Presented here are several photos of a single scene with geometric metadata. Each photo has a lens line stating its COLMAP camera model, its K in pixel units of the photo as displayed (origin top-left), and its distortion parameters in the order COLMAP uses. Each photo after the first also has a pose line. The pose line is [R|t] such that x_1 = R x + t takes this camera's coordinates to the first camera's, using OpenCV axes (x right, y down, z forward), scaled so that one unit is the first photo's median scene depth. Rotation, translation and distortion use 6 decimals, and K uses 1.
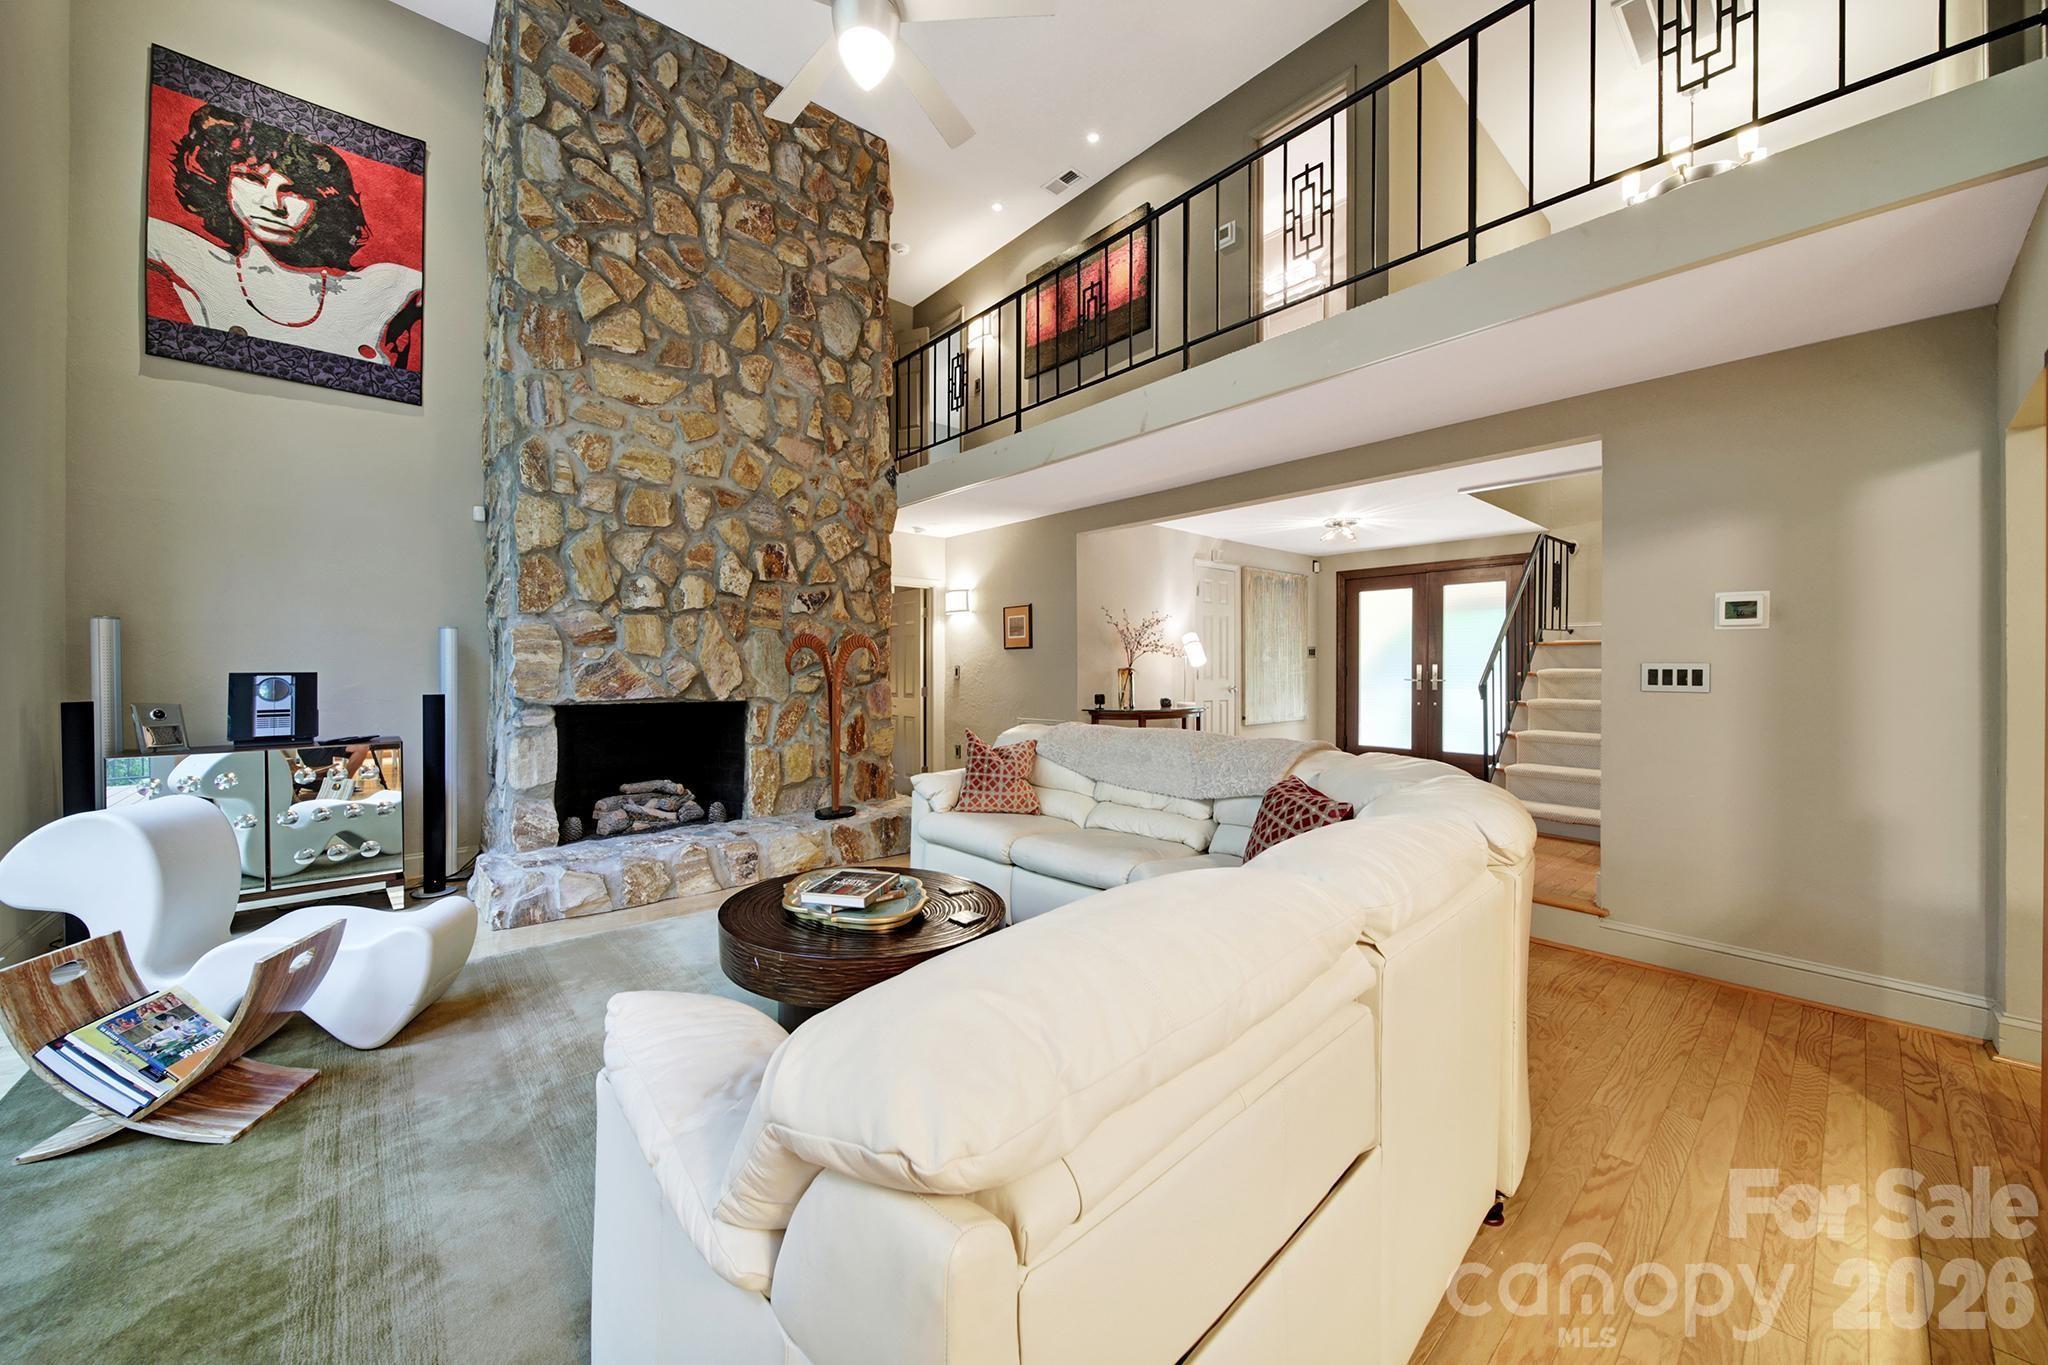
lens RADIAL K [[737.6, 0, 981.9], [0, 737.6, 677.1], [0, 0, 1]] dist [-0.000095, -0.001983]
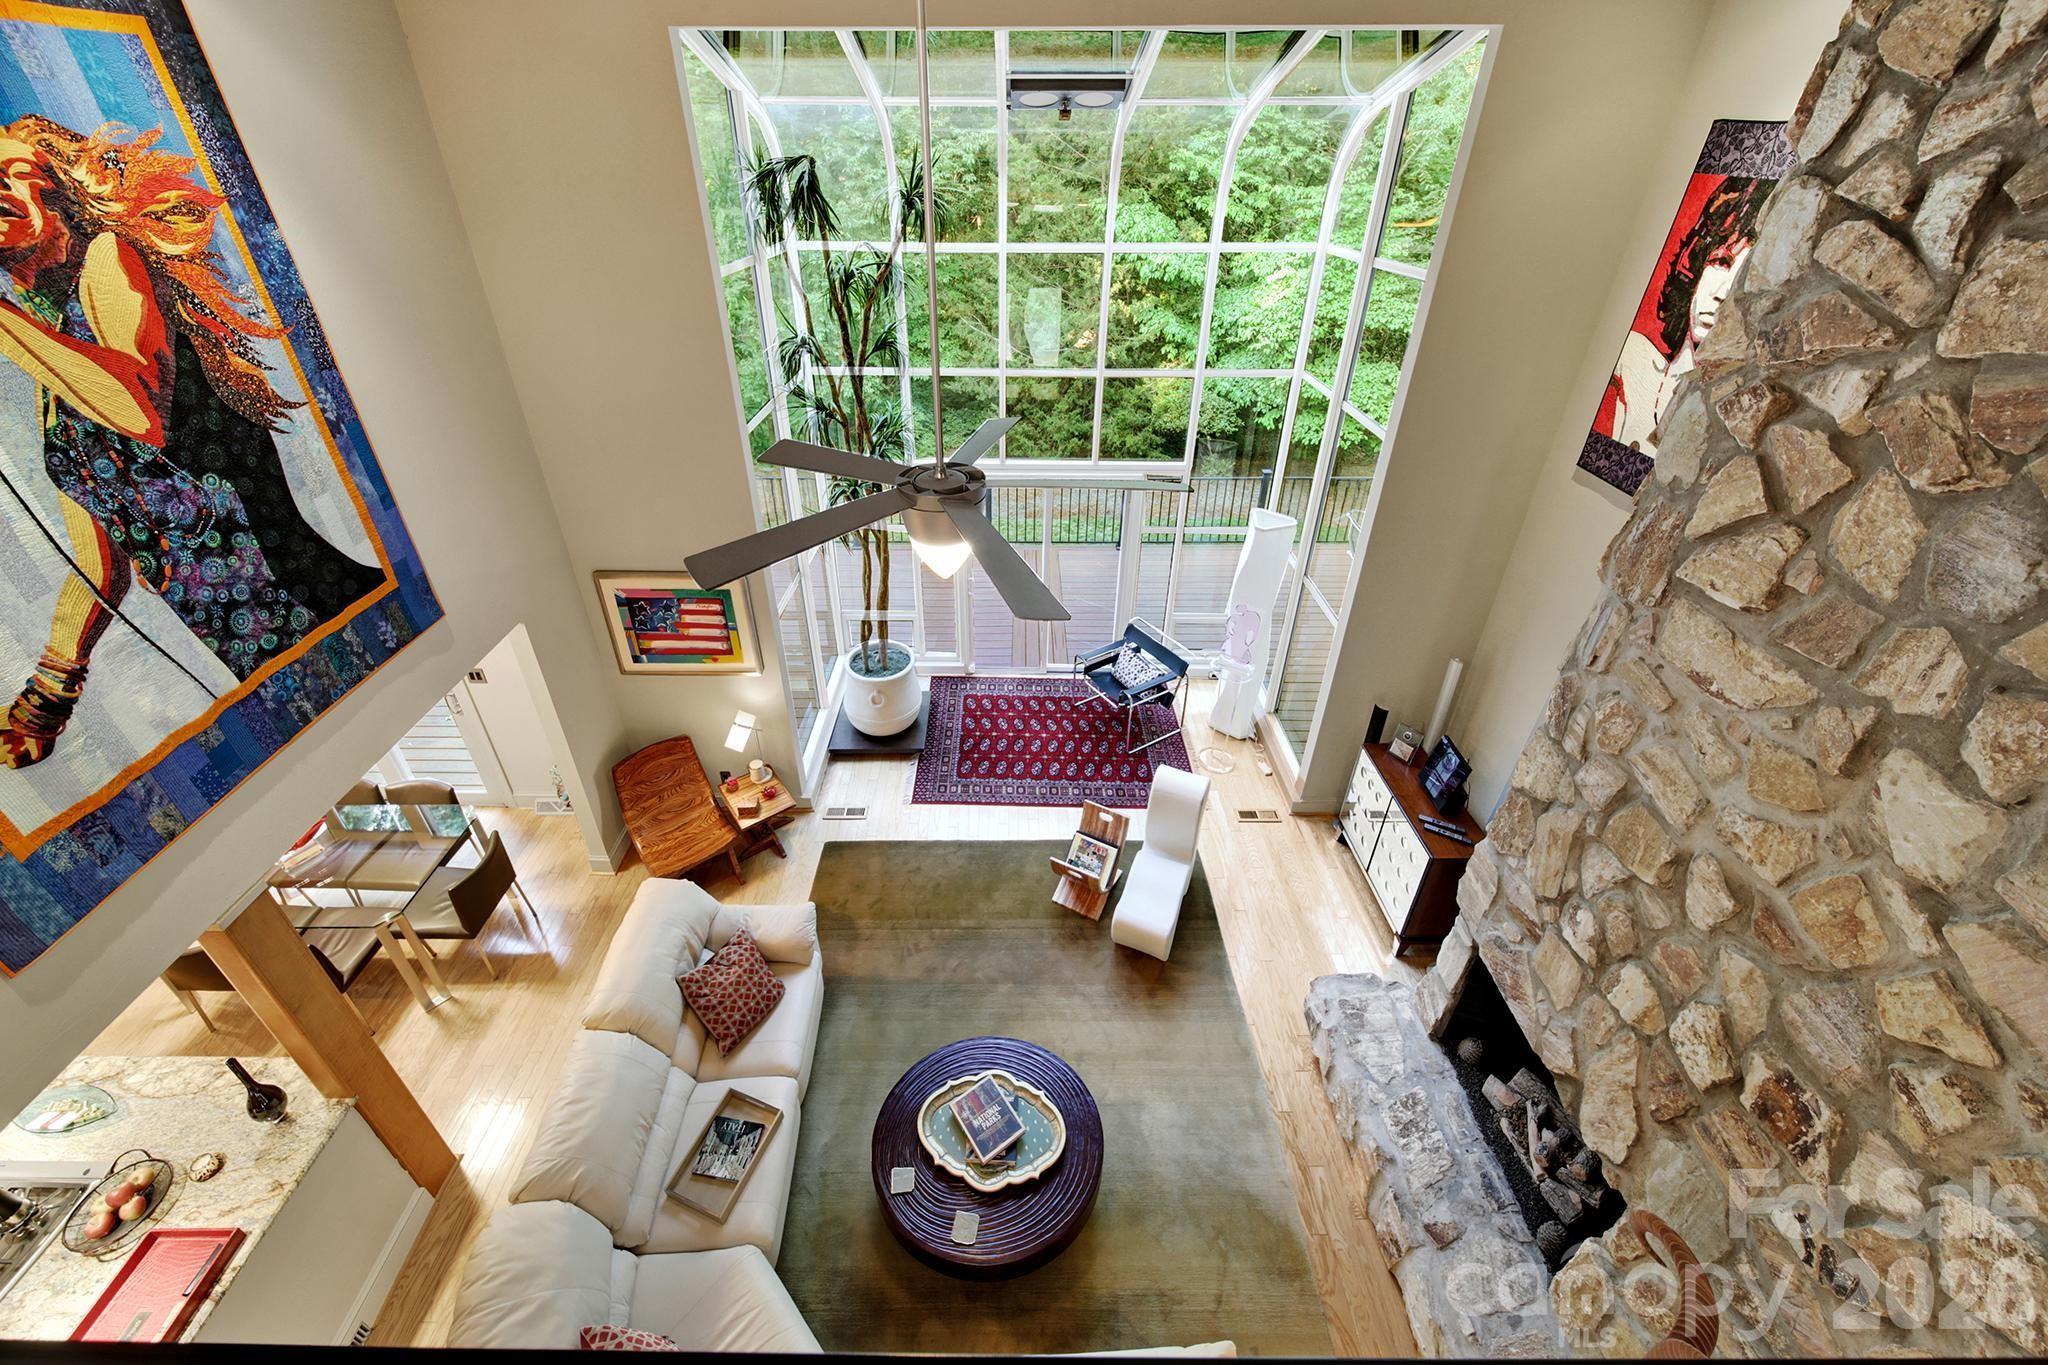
lens RADIAL K [[794.9, 0, 994.4], [0, 794.9, 632.9], [0, 0, 1]] dist [-0.002715, -0.000558]
pose [[-0.649068, 0.397721, -0.648481, 0.211545], [-0.002996, 0.851103, 0.524990, -0.656831], [0.760724, 0.342697, -0.551233, 0.842575]]
